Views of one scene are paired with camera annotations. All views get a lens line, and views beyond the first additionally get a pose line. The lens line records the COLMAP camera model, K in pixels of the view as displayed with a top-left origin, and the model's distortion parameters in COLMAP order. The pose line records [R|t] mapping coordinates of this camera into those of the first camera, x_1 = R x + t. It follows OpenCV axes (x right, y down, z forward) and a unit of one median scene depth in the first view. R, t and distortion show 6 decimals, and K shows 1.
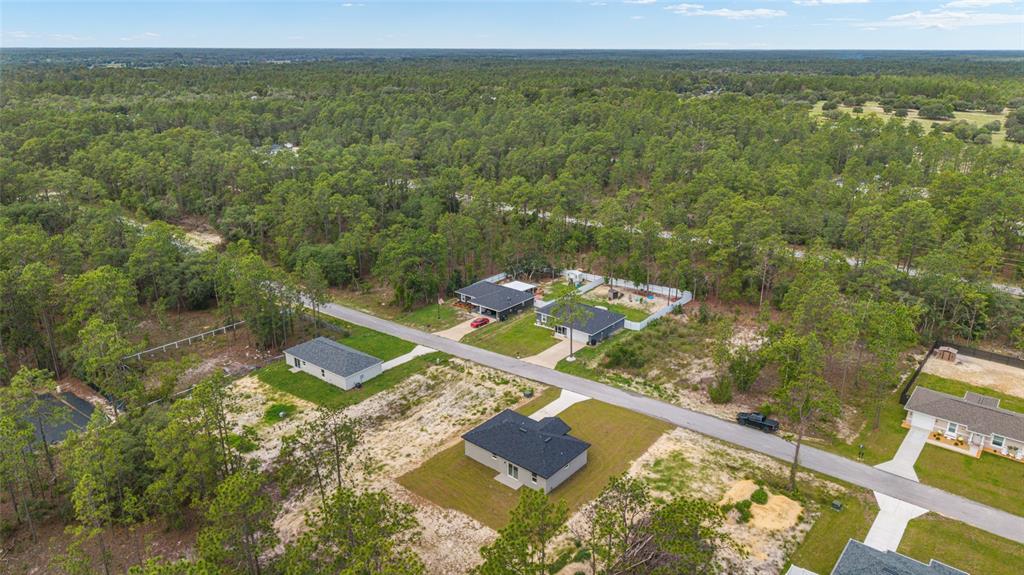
lens RADIAL K [[684.5, 0, 513.9], [0, 684.5, 285.0], [0, 0, 1]] dist [0.019572, -0.016632]
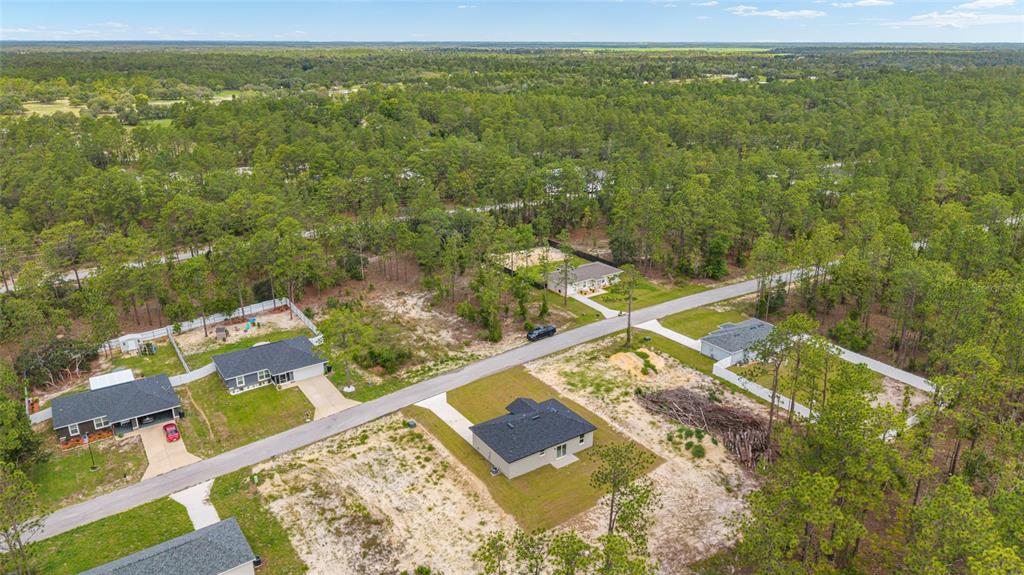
lens RADIAL K [[684.5, 0, 515.7], [0, 684.5, 285.6], [0, 0, 1]] dist [0.019572, -0.016632]
pose [[0.265257, -0.327854, 0.906725, -0.697220], [0.312170, 0.918962, 0.240955, -0.181814], [-0.912243, 0.219138, 0.346108, 0.518140]]
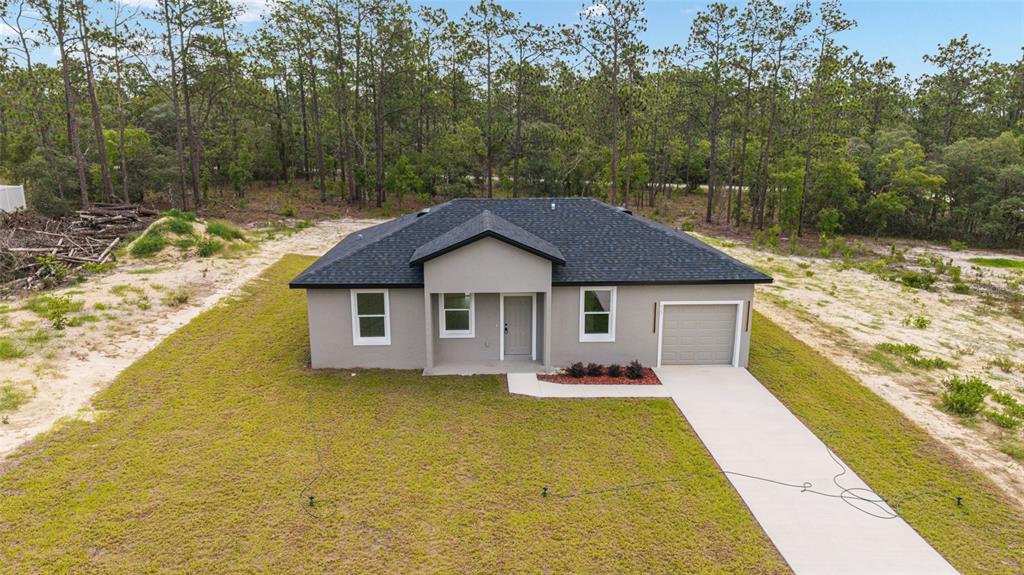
lens RADIAL K [[684.5, 0, 512.3], [0, 684.5, 285.8], [0, 0, 1]] dist [0.019572, -0.016632]
pose [[-0.735343, 0.155650, -0.659578, 0.170771], [-0.221127, 0.864891, 0.450629, 0.096094], [0.640603, 0.477218, -0.601574, 0.969499]]
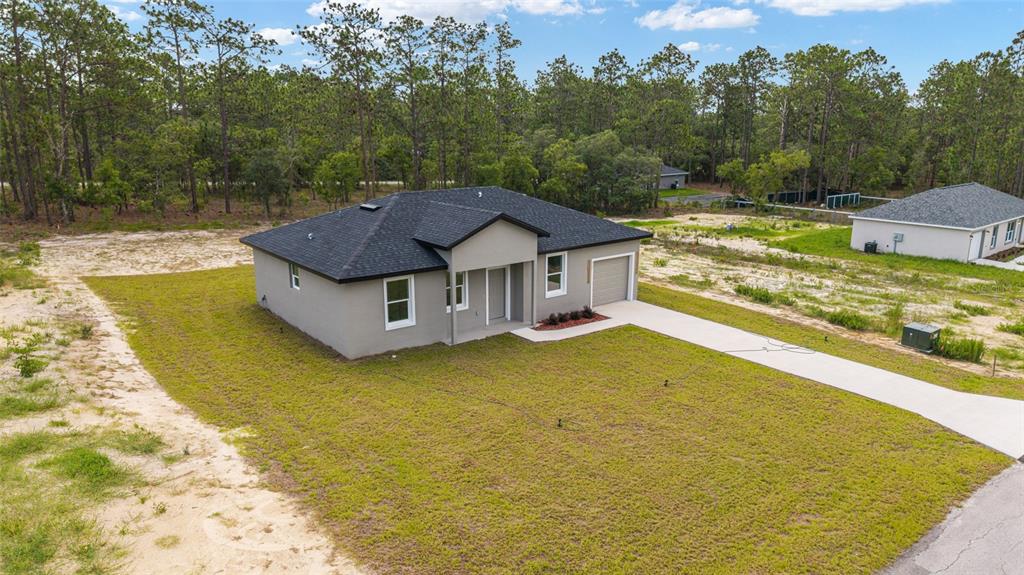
lens RADIAL K [[684.5, 0, 510.2], [0, 684.5, 283.4], [0, 0, 1]] dist [0.019572, -0.016632]
pose [[-0.211188, 0.223880, -0.951461, 0.265478], [-0.318565, 0.904501, 0.283540, 0.122958], [0.924076, 0.362982, -0.119699, 0.888185]]
